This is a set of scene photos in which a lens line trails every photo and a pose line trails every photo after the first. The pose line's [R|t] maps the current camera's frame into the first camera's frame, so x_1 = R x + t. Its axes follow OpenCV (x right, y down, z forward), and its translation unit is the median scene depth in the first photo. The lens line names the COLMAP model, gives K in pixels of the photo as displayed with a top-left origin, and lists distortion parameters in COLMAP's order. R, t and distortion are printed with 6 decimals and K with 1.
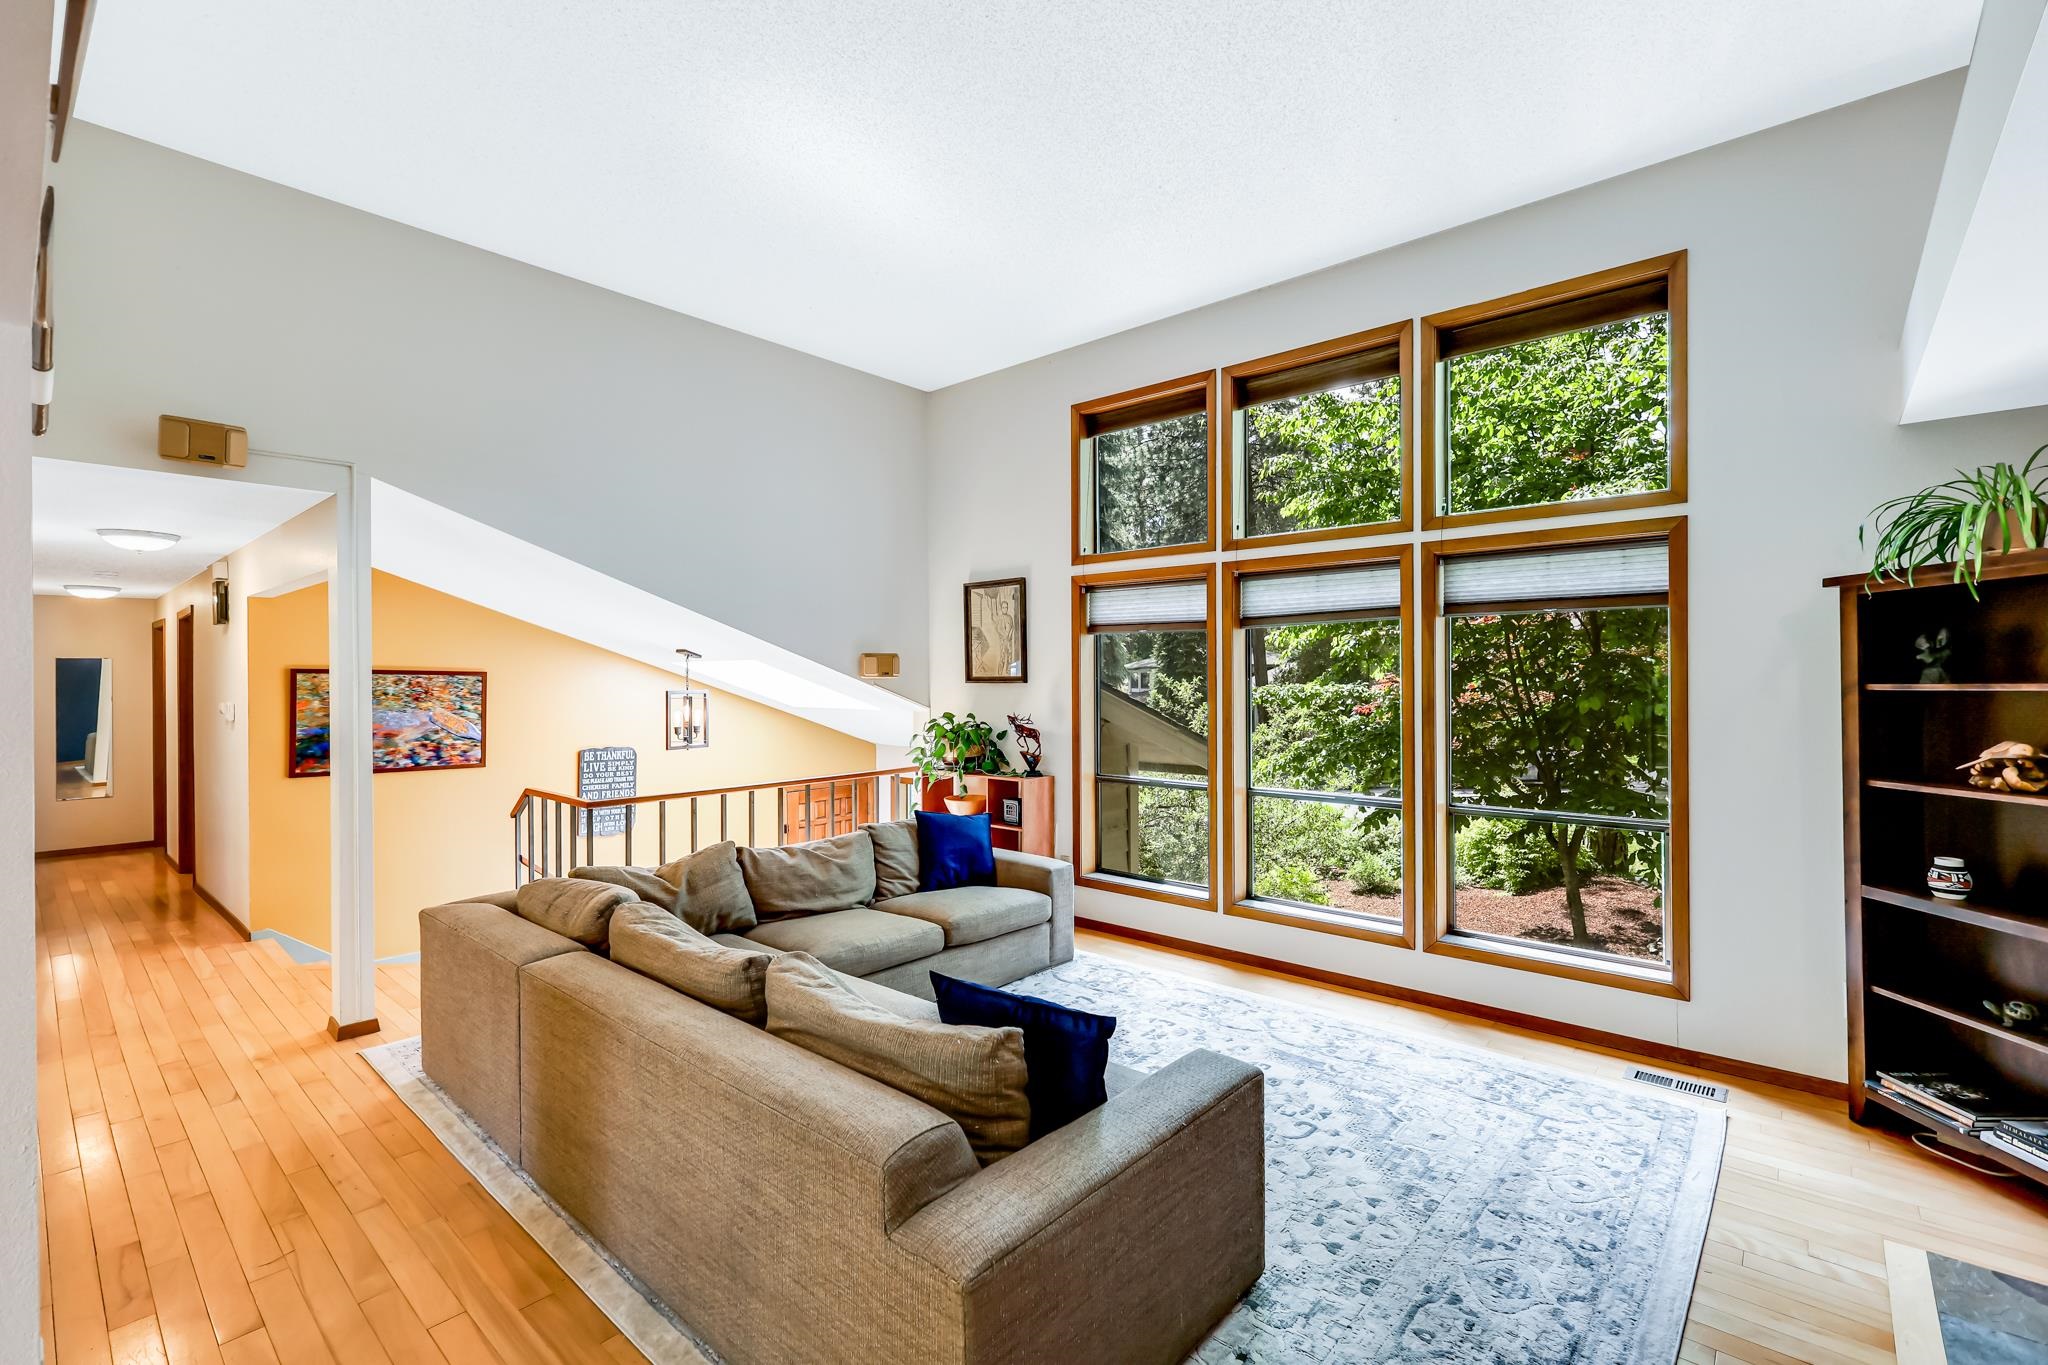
lens RADIAL K [[892.9, 0, 1023.8], [0, 892.9, 680.6], [0, 0, 1]] dist [0.005078, 0.000726]
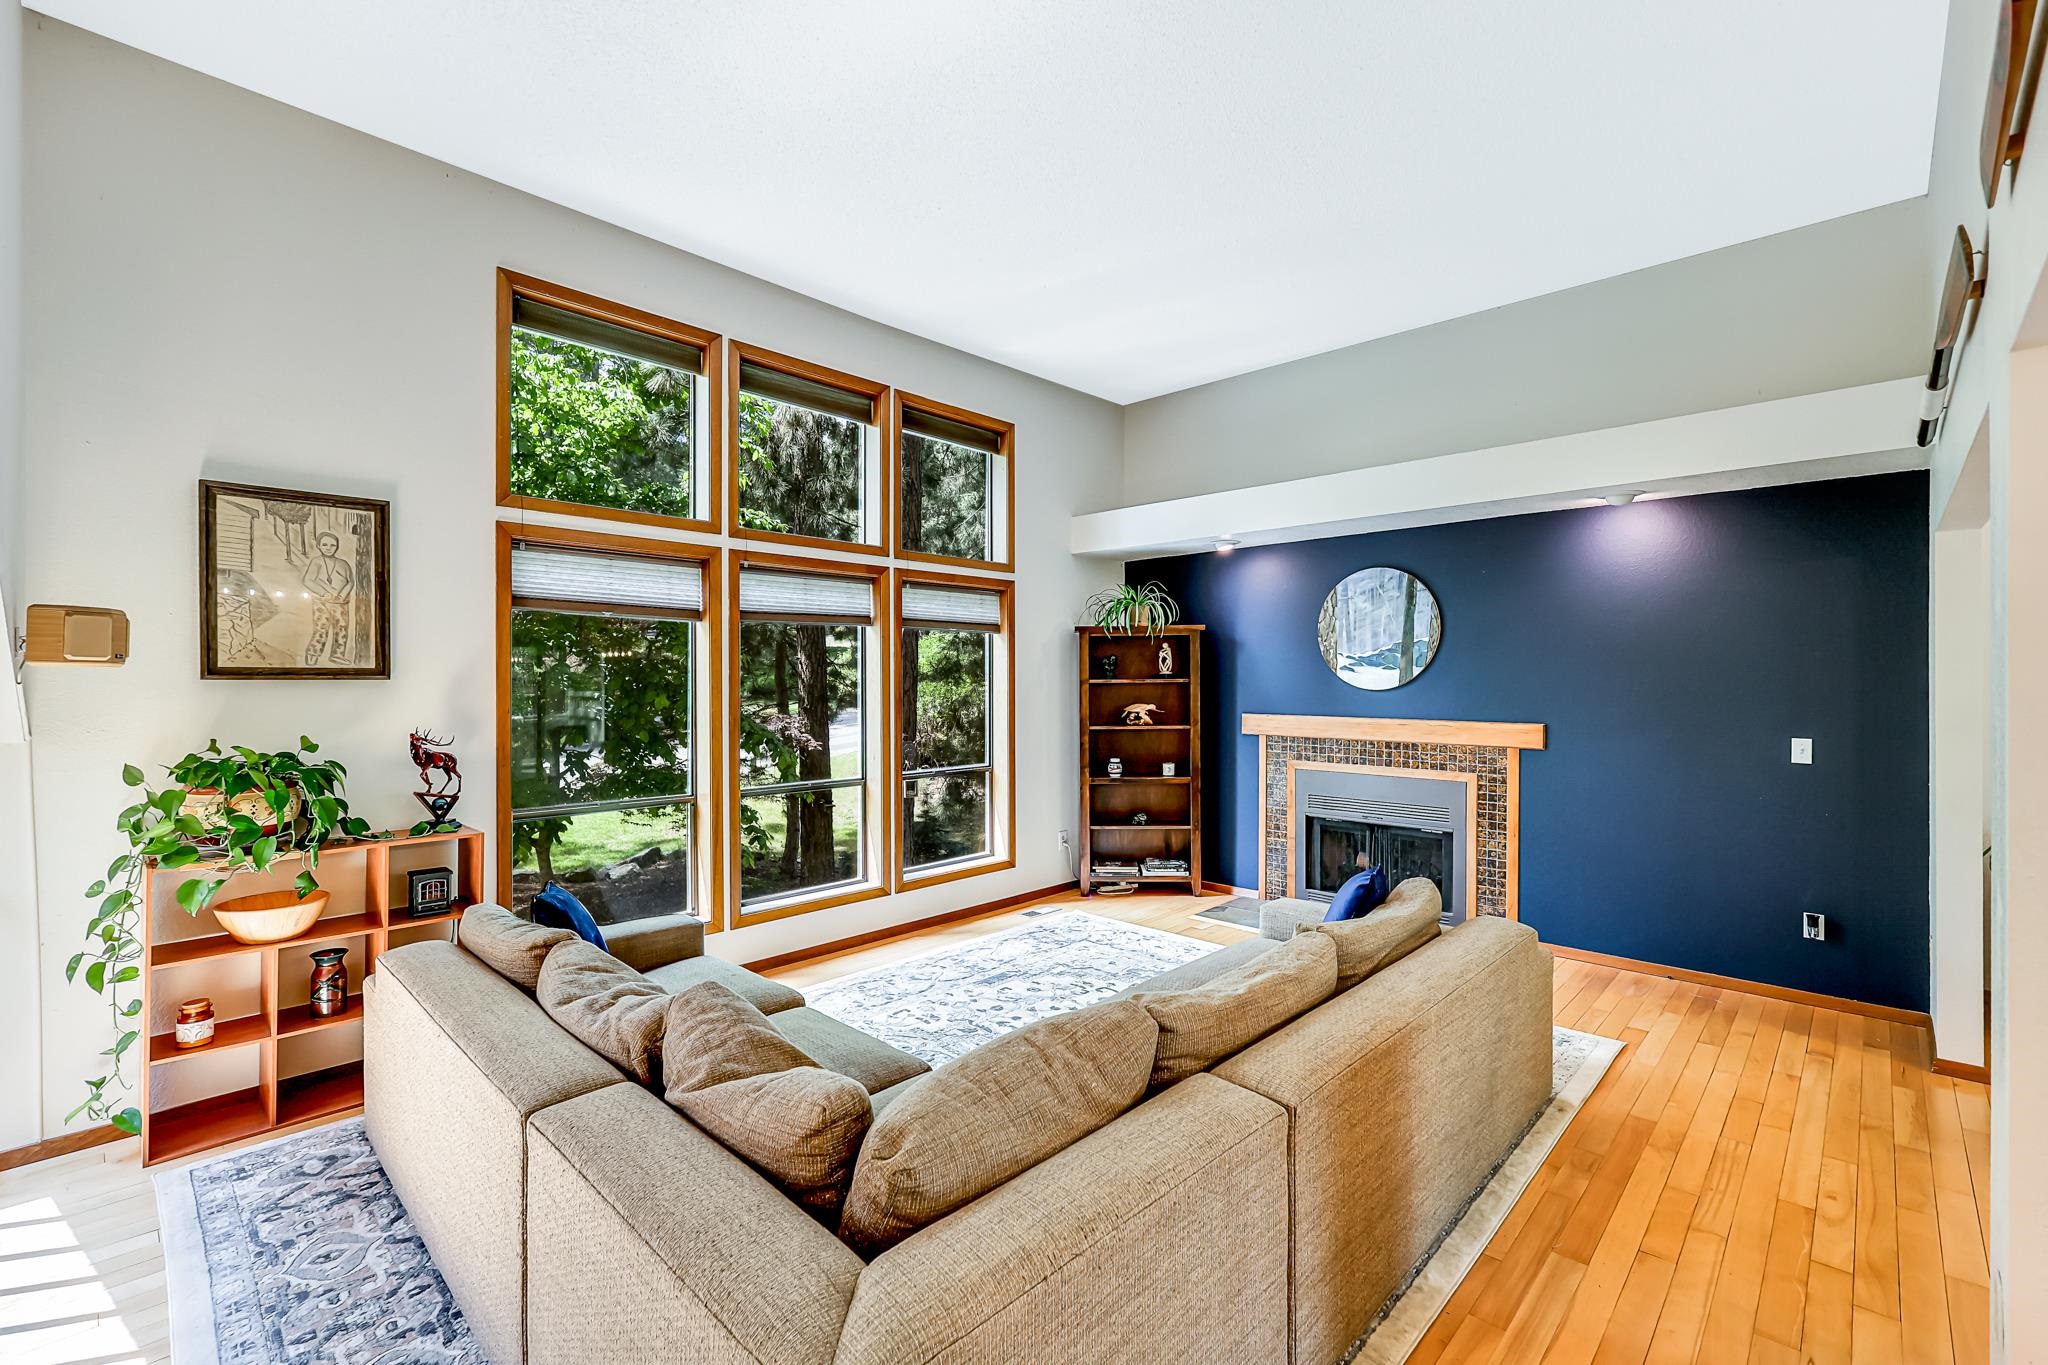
lens RADIAL K [[892.9, 0, 1031.1], [0, 892.9, 679.5], [0, 0, 1]] dist [0.005078, 0.000726]
pose [[0.041484, 0.004254, 0.999130, -0.601024], [0.002423, 0.999988, -0.004358, 0.006552], [-0.999136, 0.002602, 0.041473, 0.571753]]
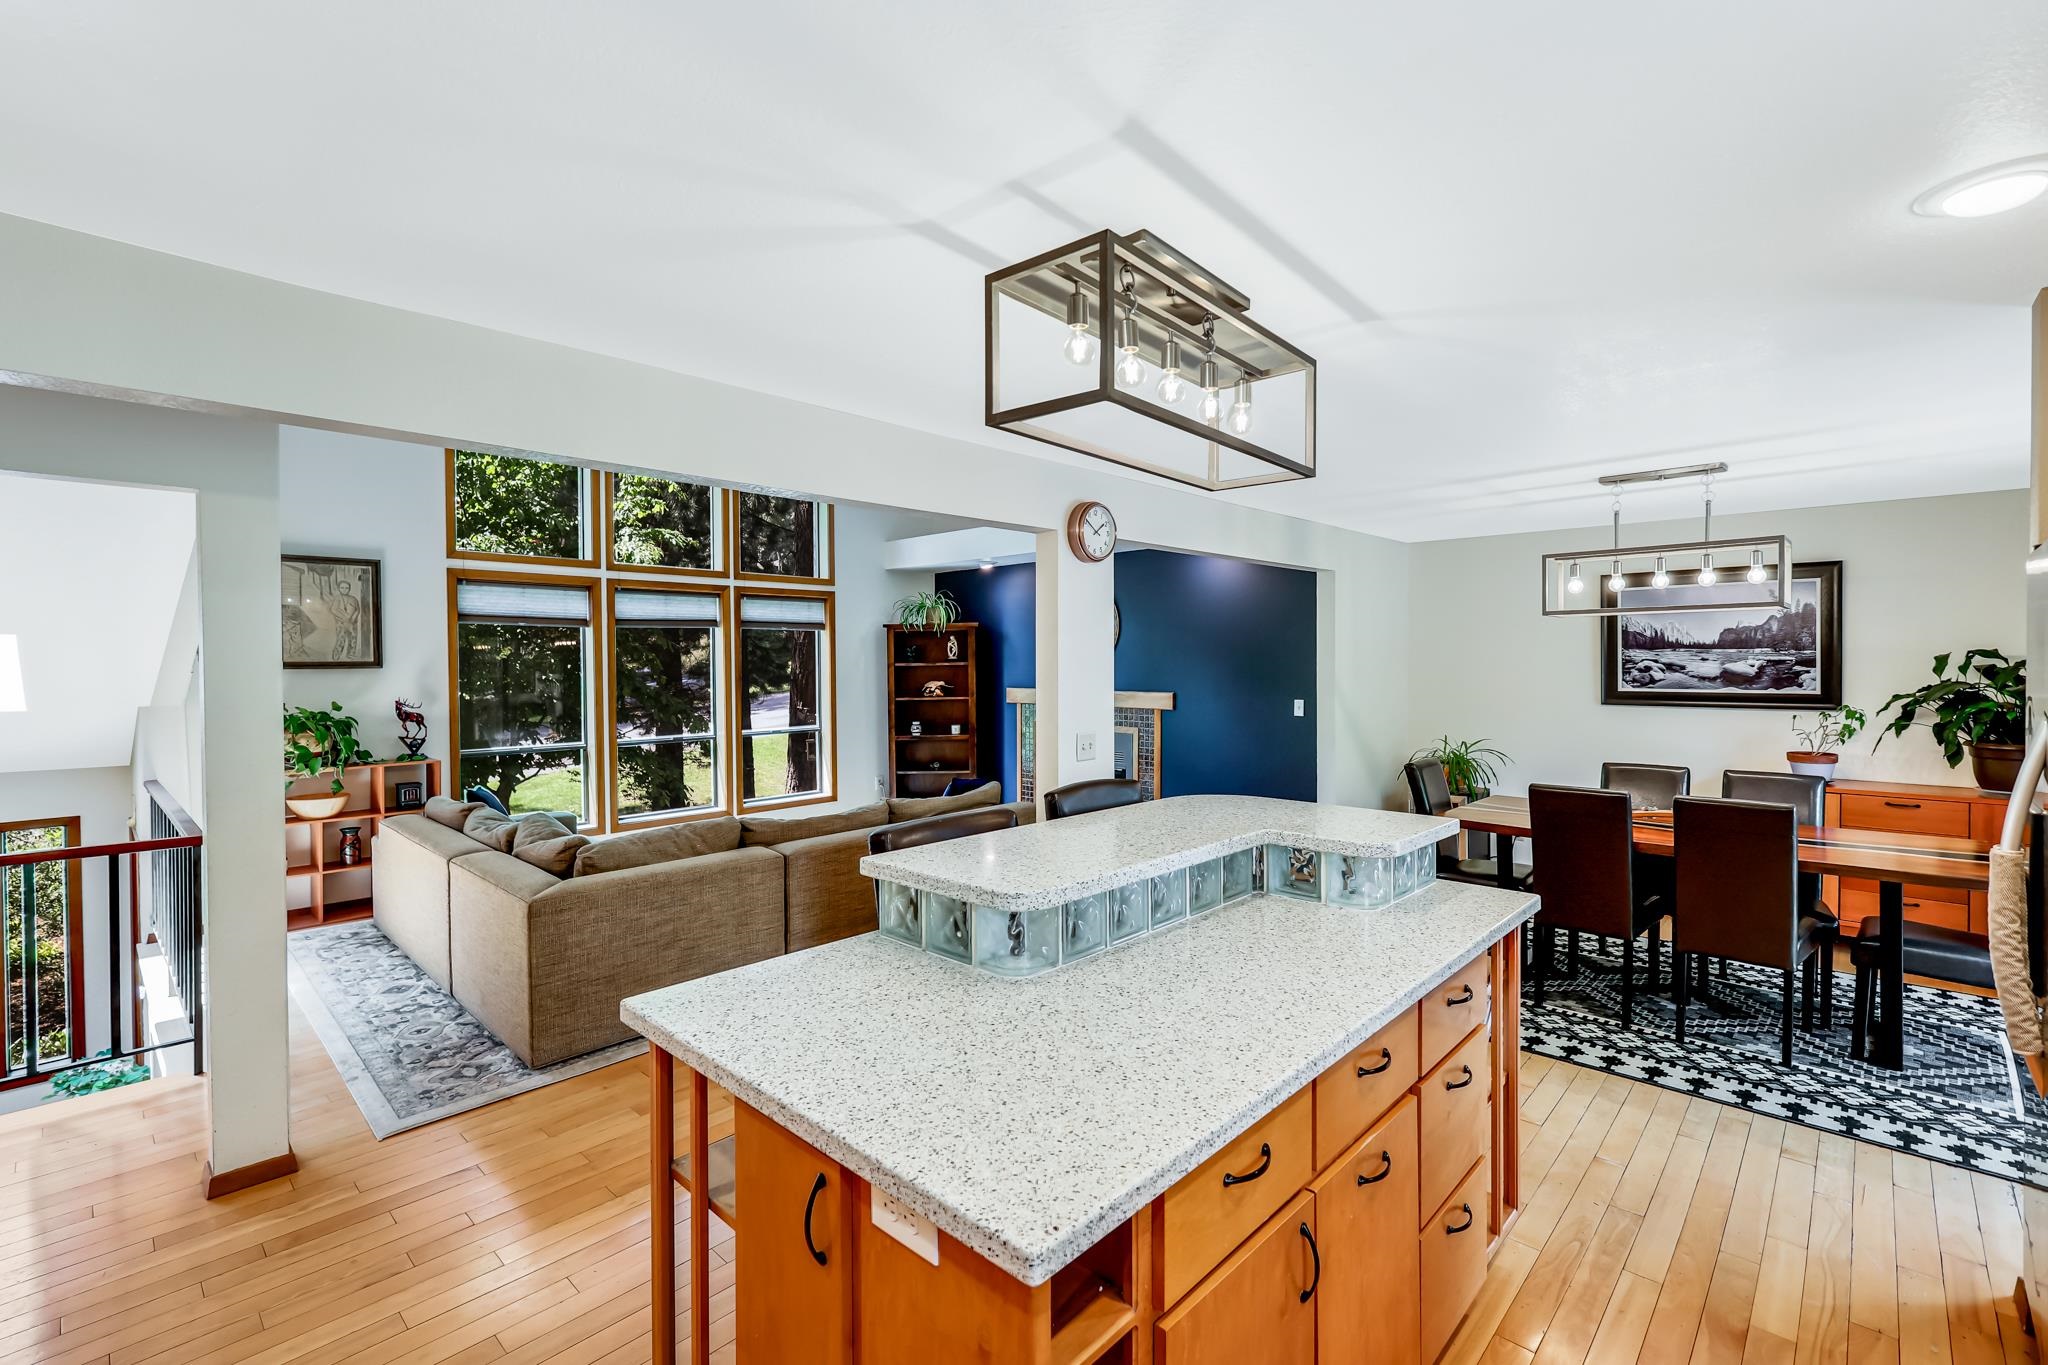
lens RADIAL K [[892.9, 0, 1011.0], [0, 892.9, 674.2], [0, 0, 1]] dist [0.005078, 0.000726]
pose [[0.045622, -0.011656, 0.998891, -0.984247], [0.009614, 0.999891, 0.011228, 0.005095], [-0.998913, 0.009091, 0.045729, 0.280937]]
